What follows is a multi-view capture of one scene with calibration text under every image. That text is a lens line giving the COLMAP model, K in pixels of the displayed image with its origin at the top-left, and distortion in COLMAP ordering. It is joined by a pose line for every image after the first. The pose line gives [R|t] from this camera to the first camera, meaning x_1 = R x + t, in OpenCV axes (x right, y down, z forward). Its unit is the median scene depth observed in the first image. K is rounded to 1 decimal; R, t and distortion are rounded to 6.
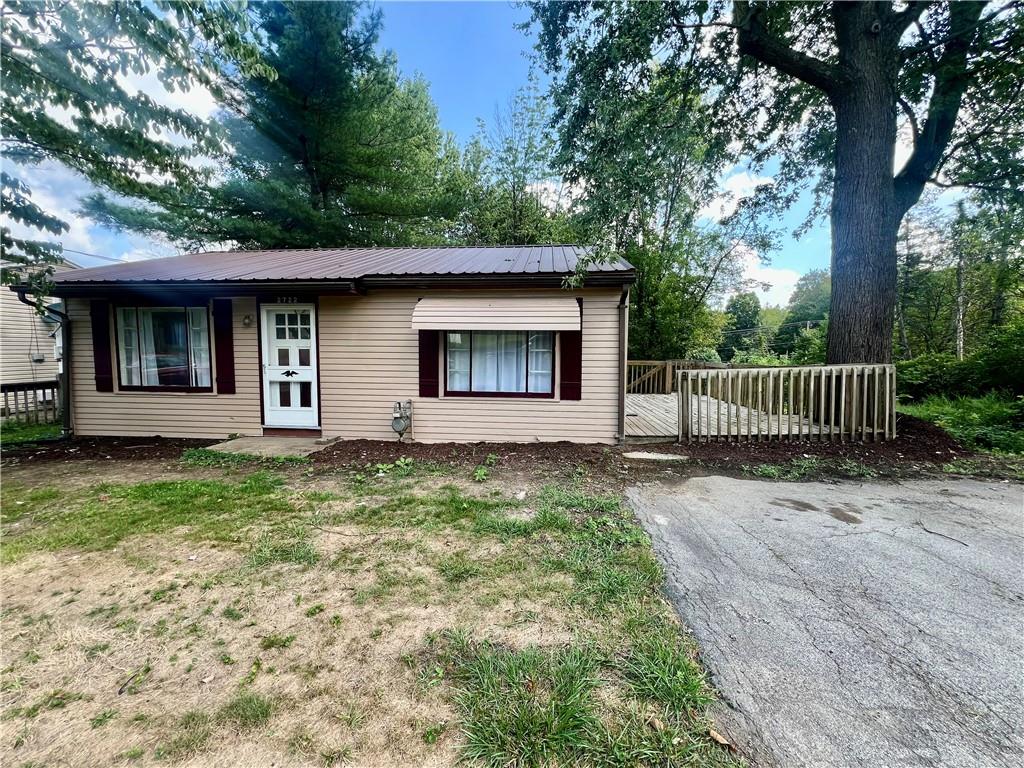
lens RADIAL K [[409.2, 0, 512.0], [0, 409.2, 384.0], [0, 0, 1]] dist [0.000869, 0.000074]
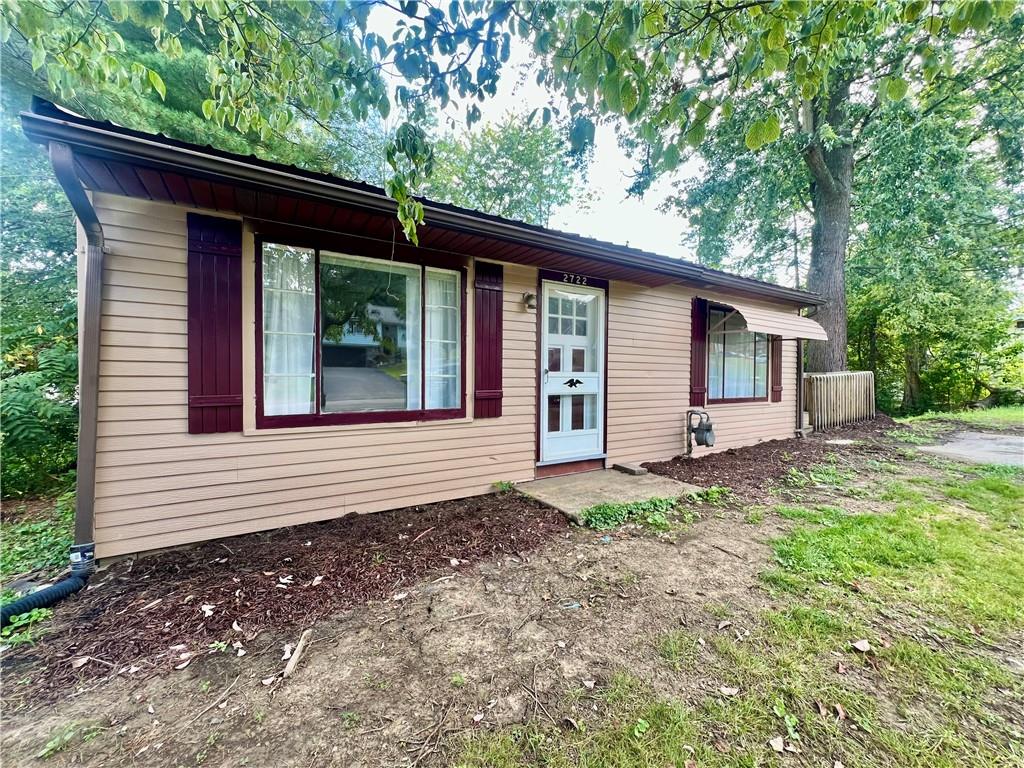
lens RADIAL K [[409.2, 0, 512.0], [0, 409.2, 384.0], [0, 0, 1]] dist [0.000869, 0.000074]
pose [[0.797988, -0.014370, 0.602503, -1.078565], [0.043483, 0.998483, -0.033777, -0.004734], [-0.601103, 0.053152, 0.797402, 0.515856]]
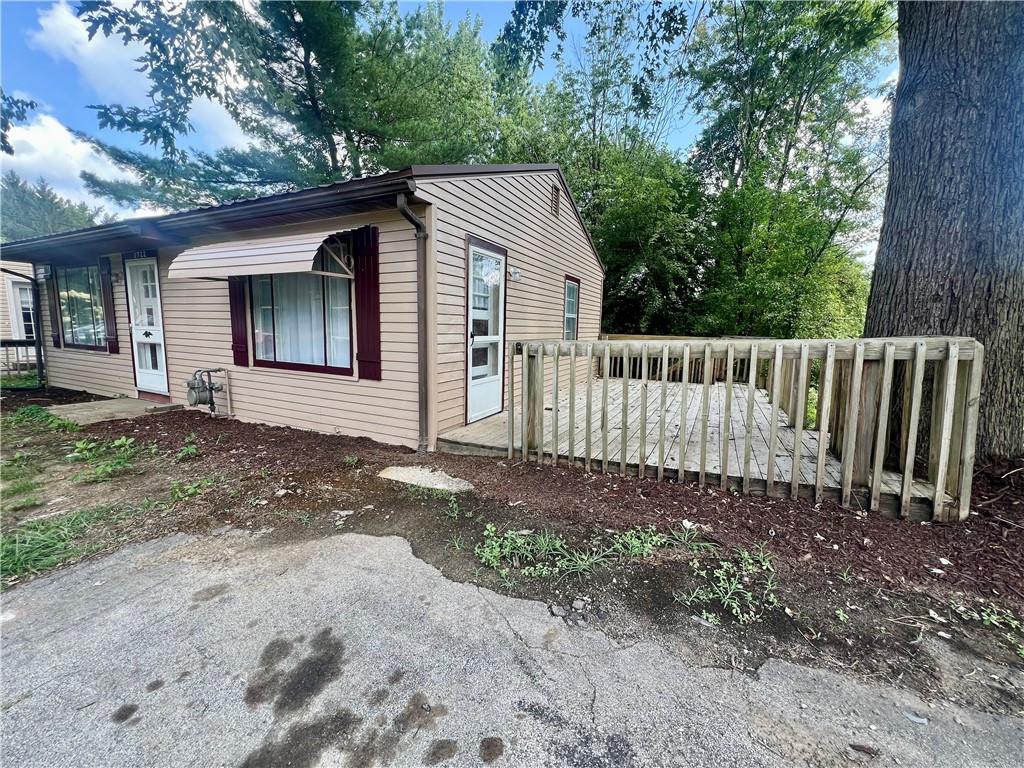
lens RADIAL K [[409.2, 0, 512.0], [0, 409.2, 384.0], [0, 0, 1]] dist [0.000869, 0.000074]
pose [[0.935182, 0.063263, -0.348472, 0.589652], [-0.044591, 0.997119, 0.061355, -0.006693], [0.351349, -0.041839, 0.935309, 0.420492]]
